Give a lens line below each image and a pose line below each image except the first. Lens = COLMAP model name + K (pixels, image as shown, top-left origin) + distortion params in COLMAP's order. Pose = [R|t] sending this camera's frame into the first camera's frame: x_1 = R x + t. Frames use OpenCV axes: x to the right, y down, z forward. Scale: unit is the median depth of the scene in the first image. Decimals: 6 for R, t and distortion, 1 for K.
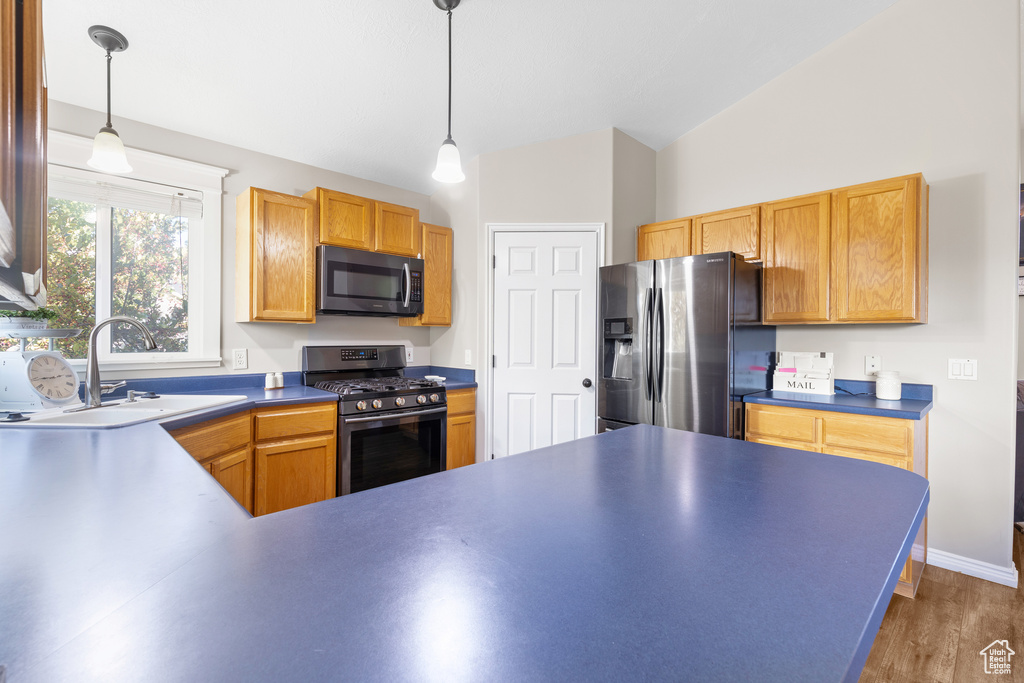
lens RADIAL K [[457.8, 0, 513.1], [0, 457.8, 339.7], [0, 0, 1]] dist [-0.000474, 0.000222]
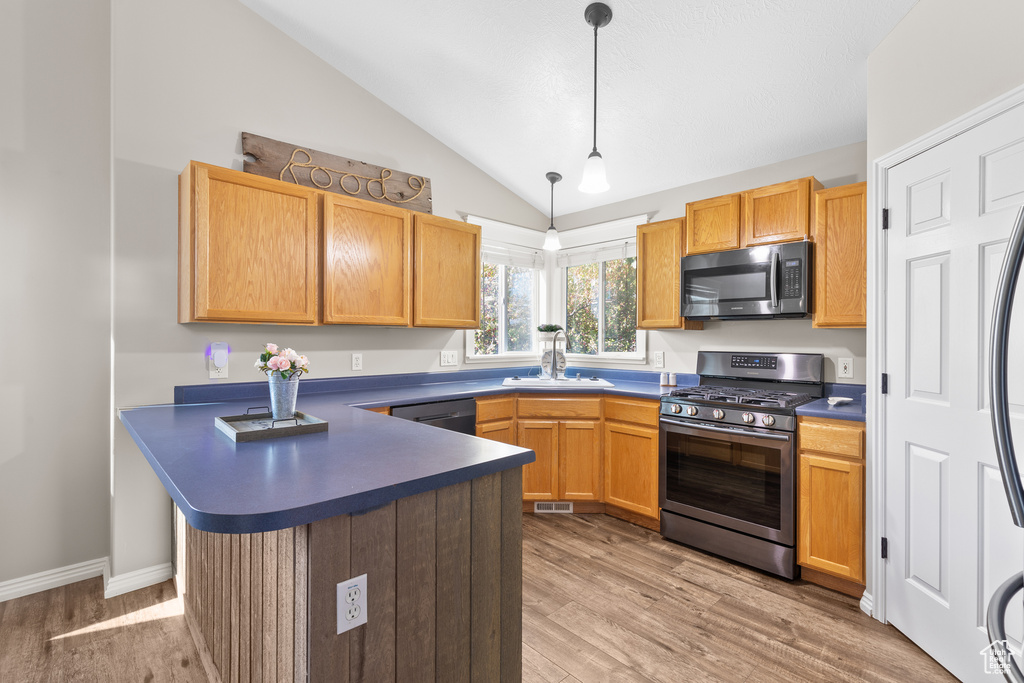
lens RADIAL K [[457.8, 0, 513.1], [0, 457.8, 339.7], [0, 0, 1]] dist [-0.000474, 0.000222]
pose [[-0.003442, -0.000660, -0.999994, 0.656735], [-0.011139, 0.999938, -0.000622, -0.006799], [0.999932, 0.011137, -0.003449, 0.598088]]
